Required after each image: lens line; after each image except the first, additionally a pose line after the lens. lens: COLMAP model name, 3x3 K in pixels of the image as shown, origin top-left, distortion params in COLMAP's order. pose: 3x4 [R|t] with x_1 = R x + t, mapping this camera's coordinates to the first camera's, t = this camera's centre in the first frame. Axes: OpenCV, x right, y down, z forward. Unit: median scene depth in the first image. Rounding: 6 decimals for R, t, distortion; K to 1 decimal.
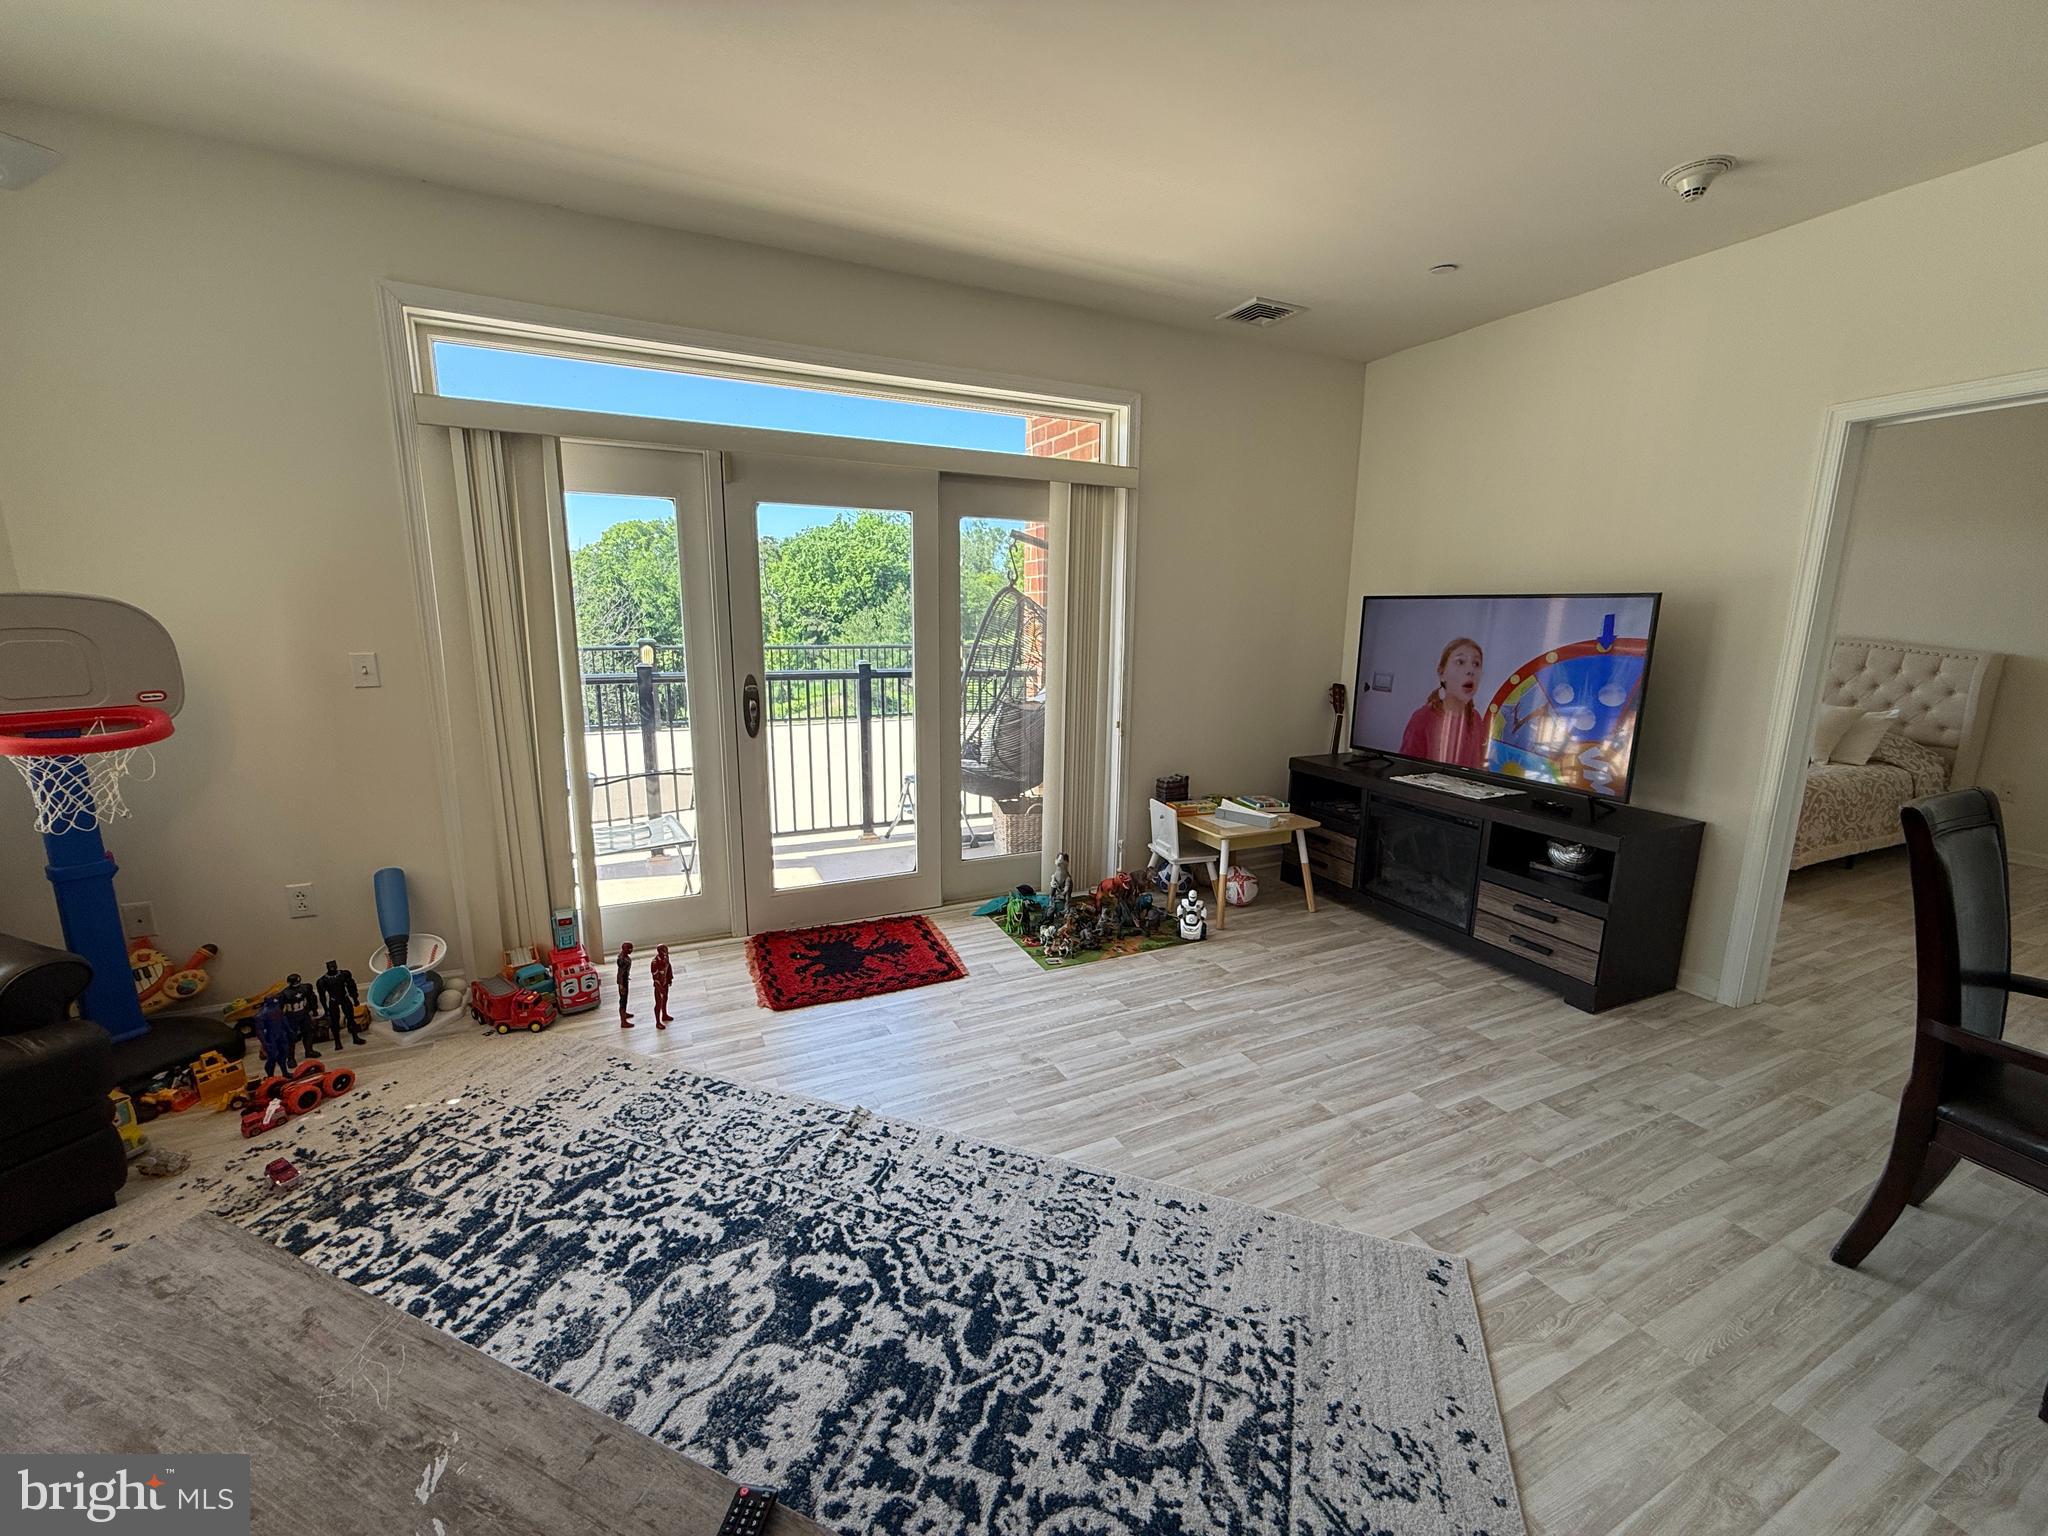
lens RADIAL K [[814.9, 0, 1018.5], [0, 814.9, 762.8], [0, 0, 1]] dist [0.000676, -0.000254]
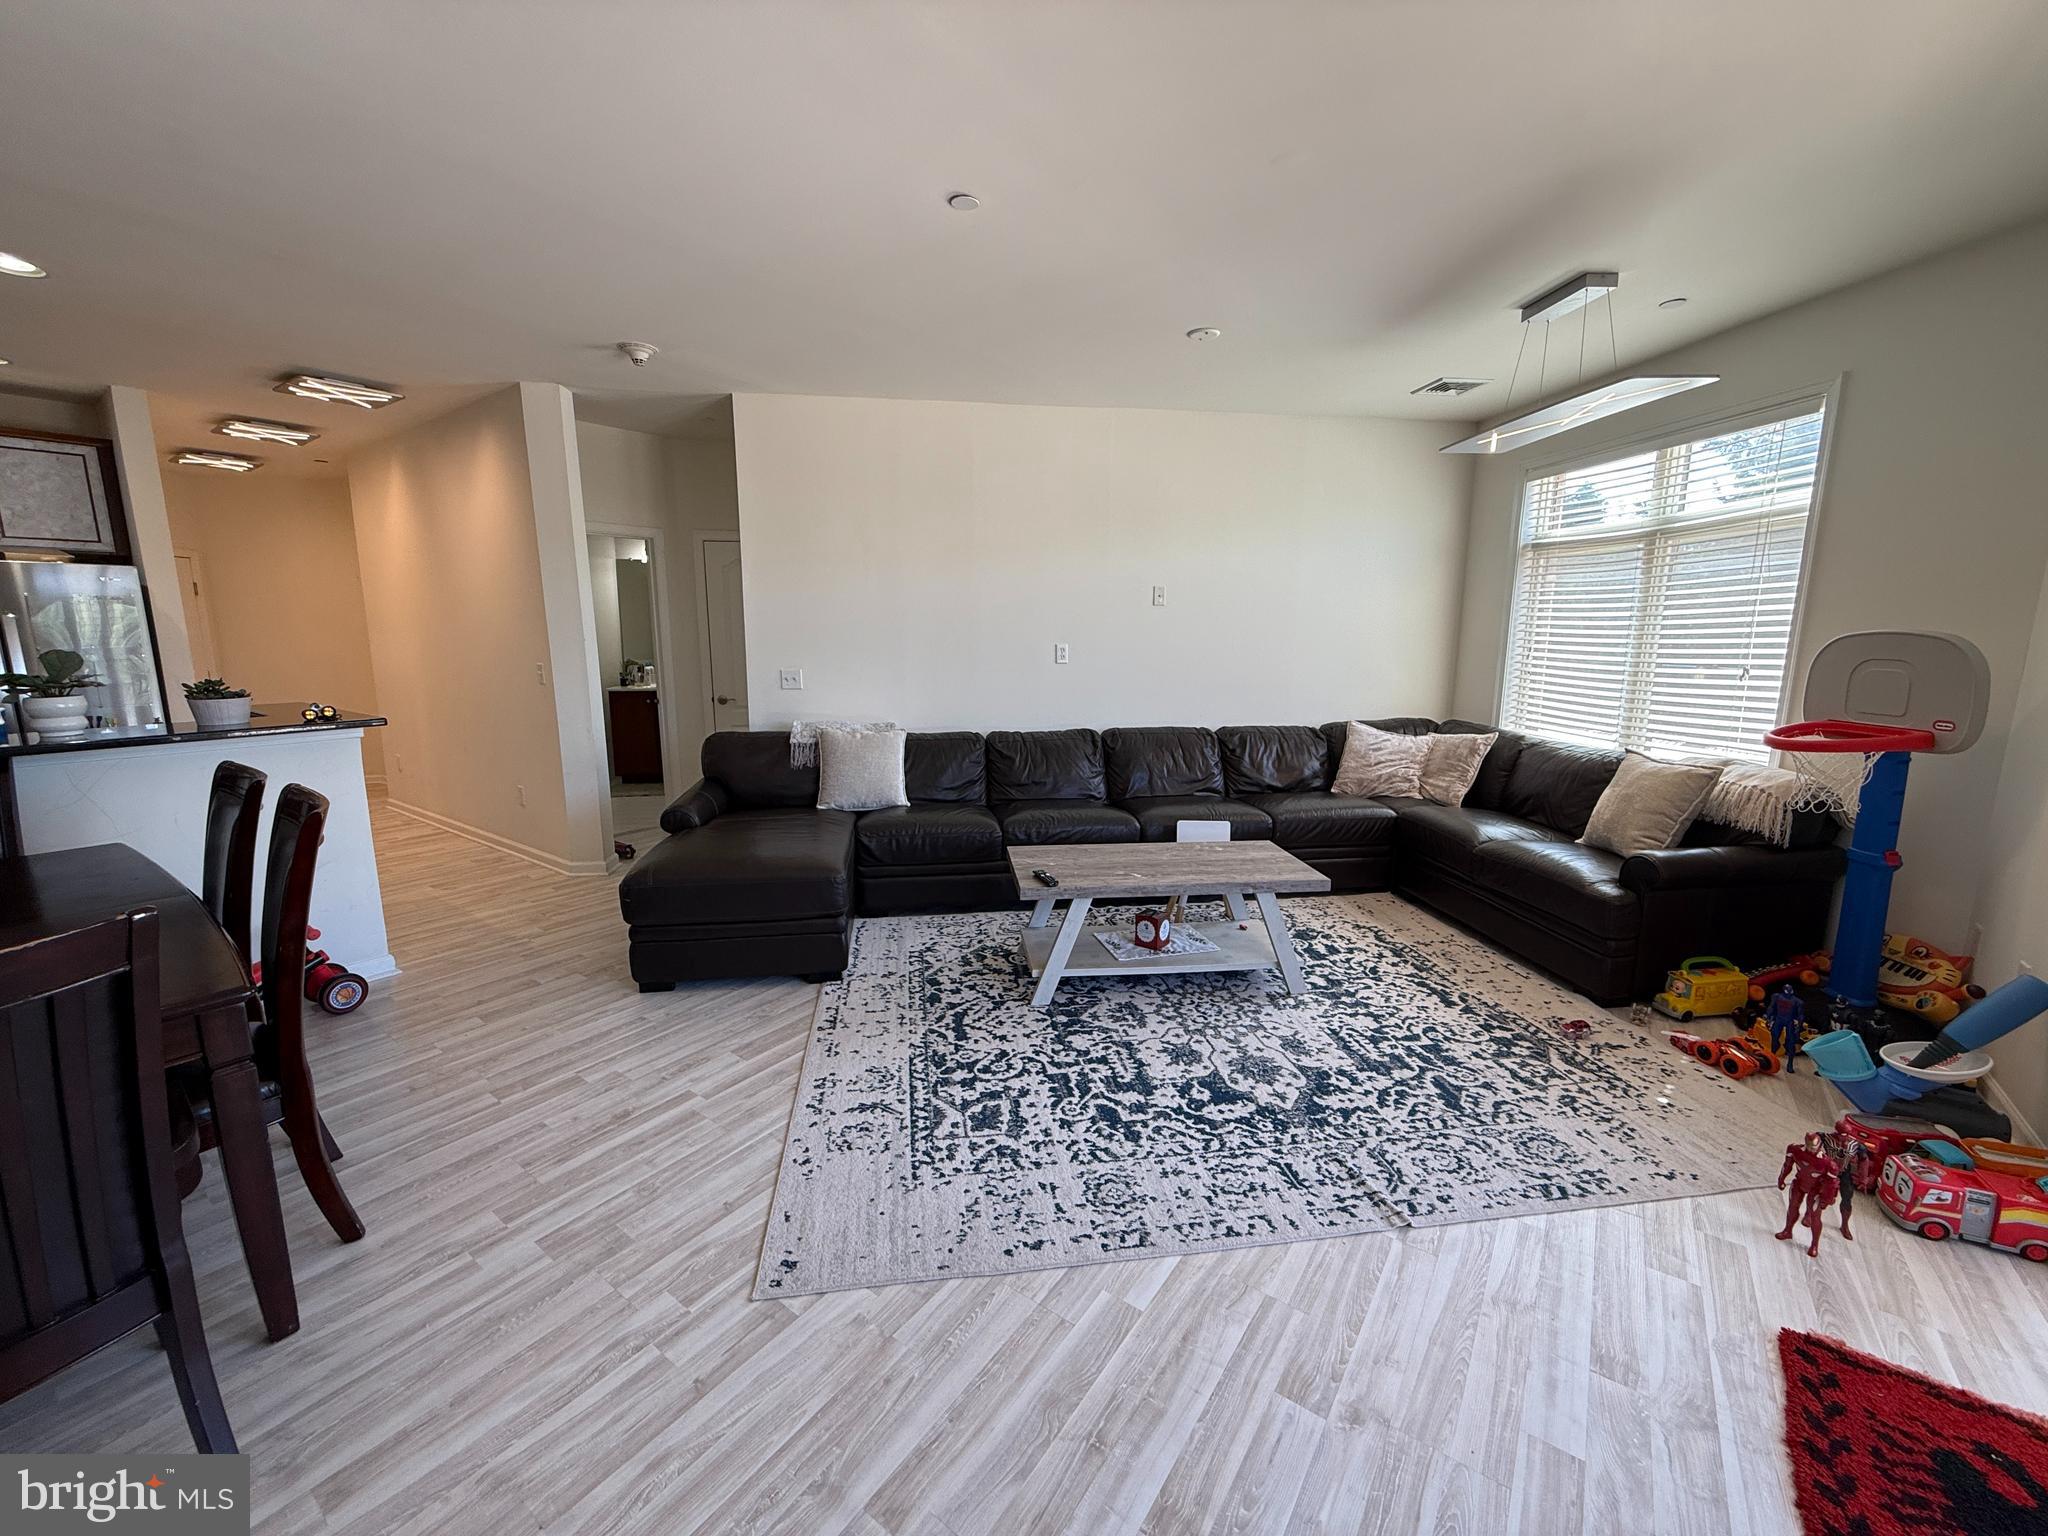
lens RADIAL K [[814.9, 0, 1021.6], [0, 814.9, 765.1], [0, 0, 1]] dist [0.000676, -0.000254]
pose [[-0.879425, 0.069641, -0.470917, 0.657440], [-0.098800, 0.940999, 0.323665, -0.329642], [0.465673, 0.331166, -0.820657, 1.683832]]
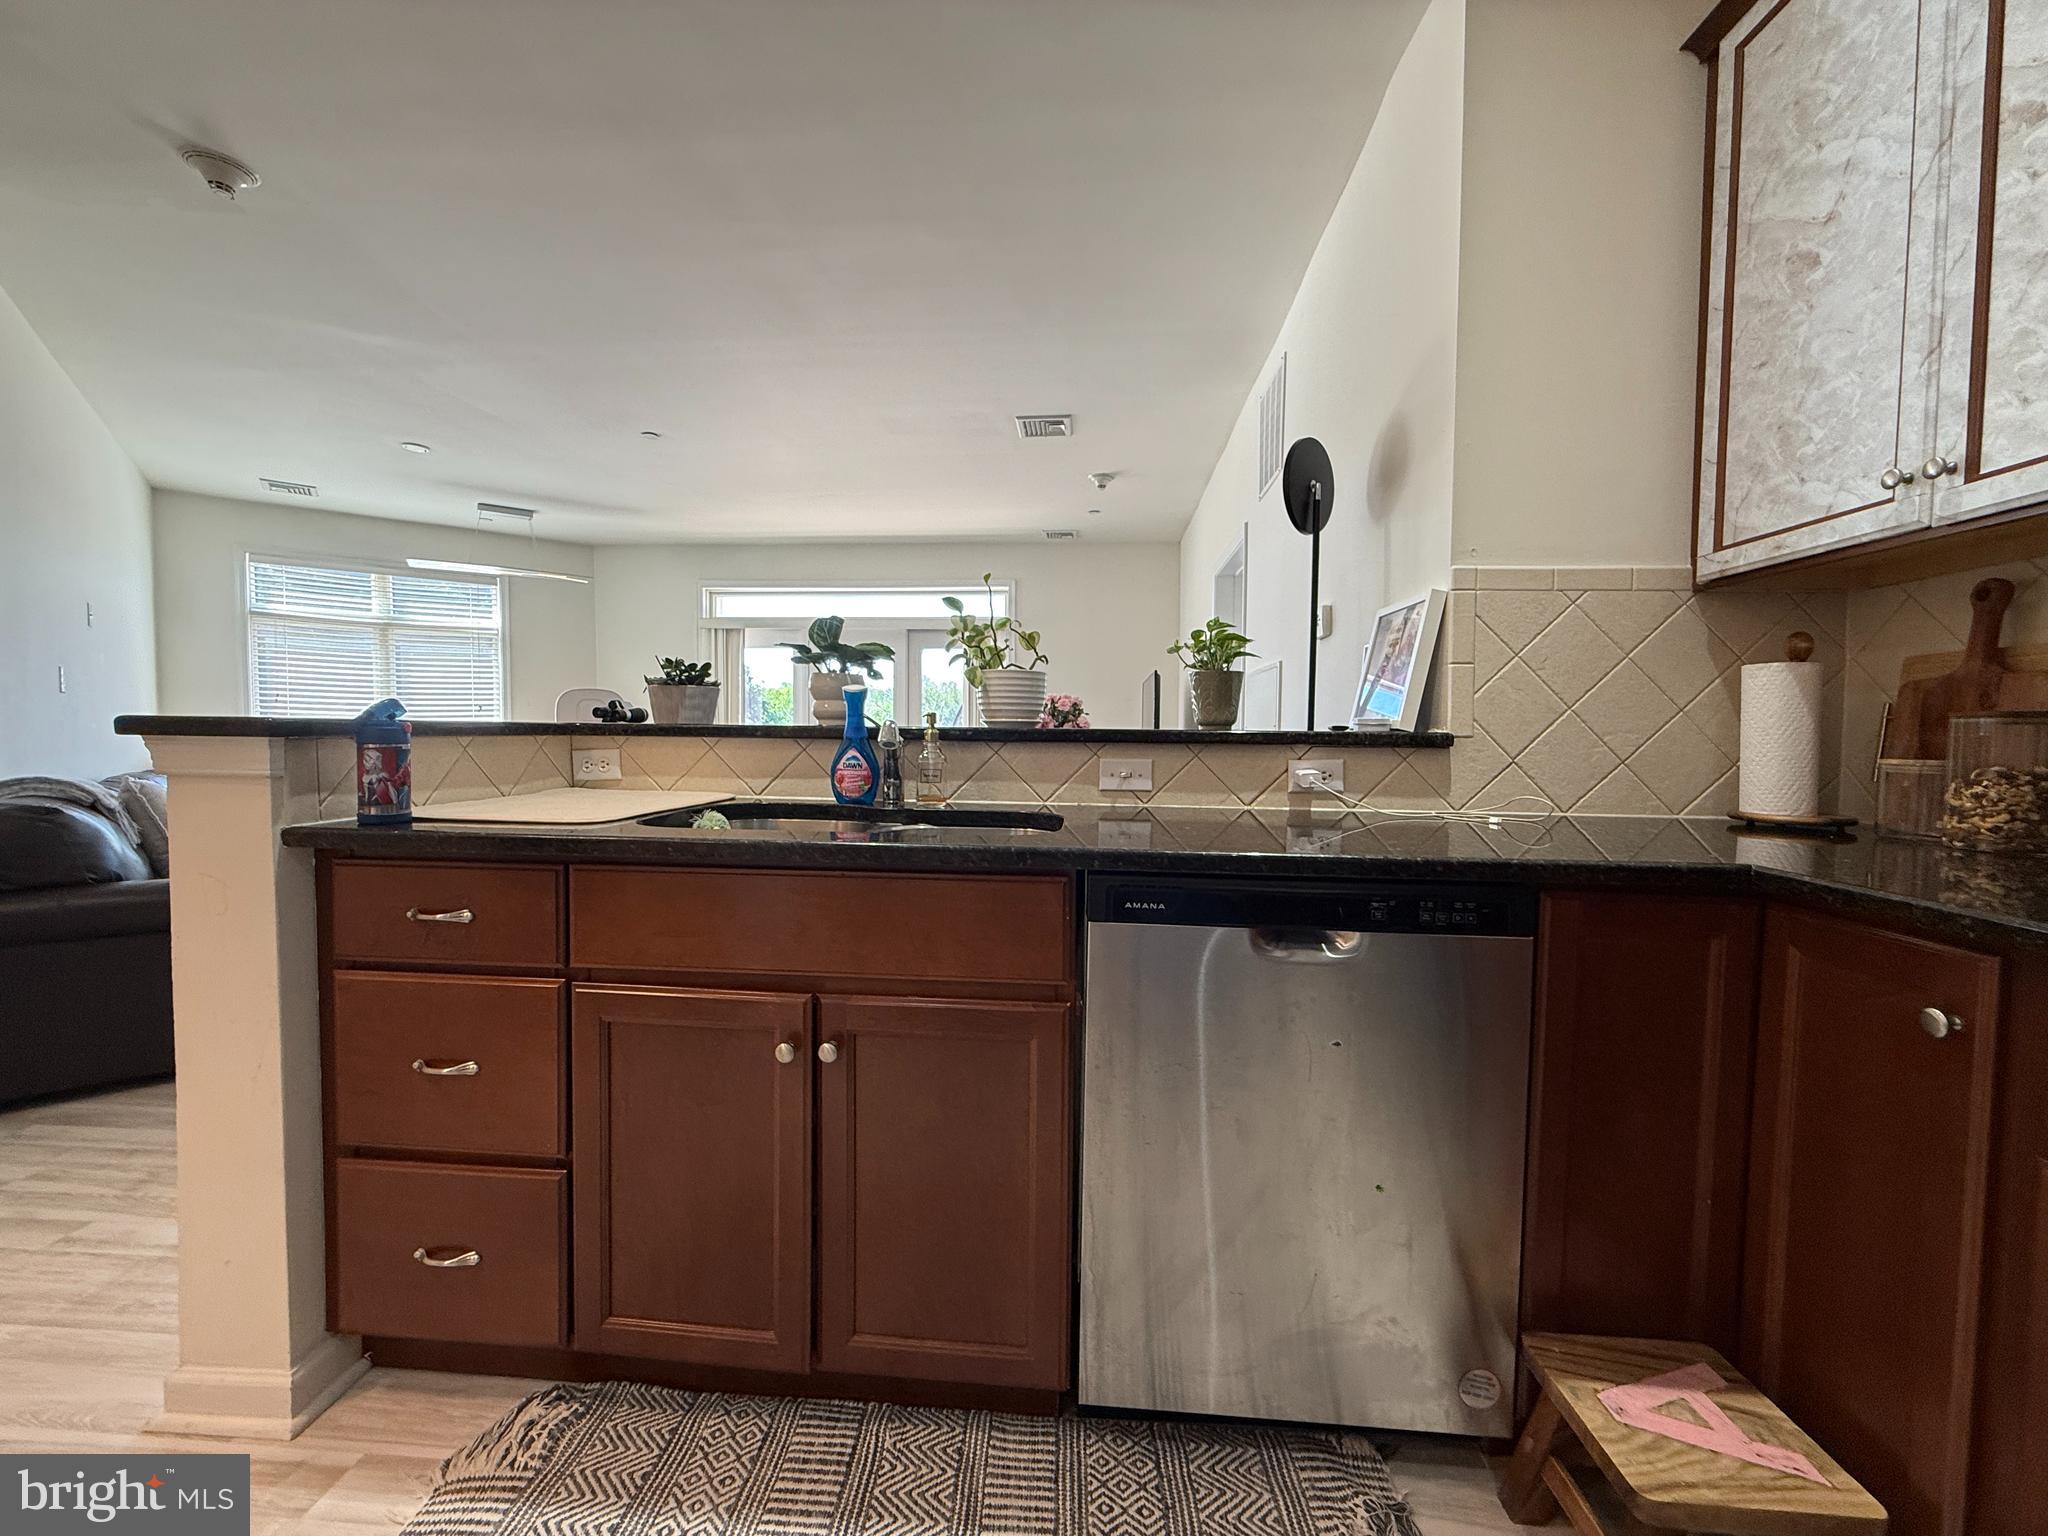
lens RADIAL K [[814.9, 0, 1016.1], [0, 814.9, 764.8], [0, 0, 1]] dist [0.000676, -0.000254]
pose [[0.864355, 0.017489, -0.502577, 2.182851], [-0.094311, 0.987300, -0.127844, 0.405692], [0.493958, 0.157901, 0.855028, -1.048202]]
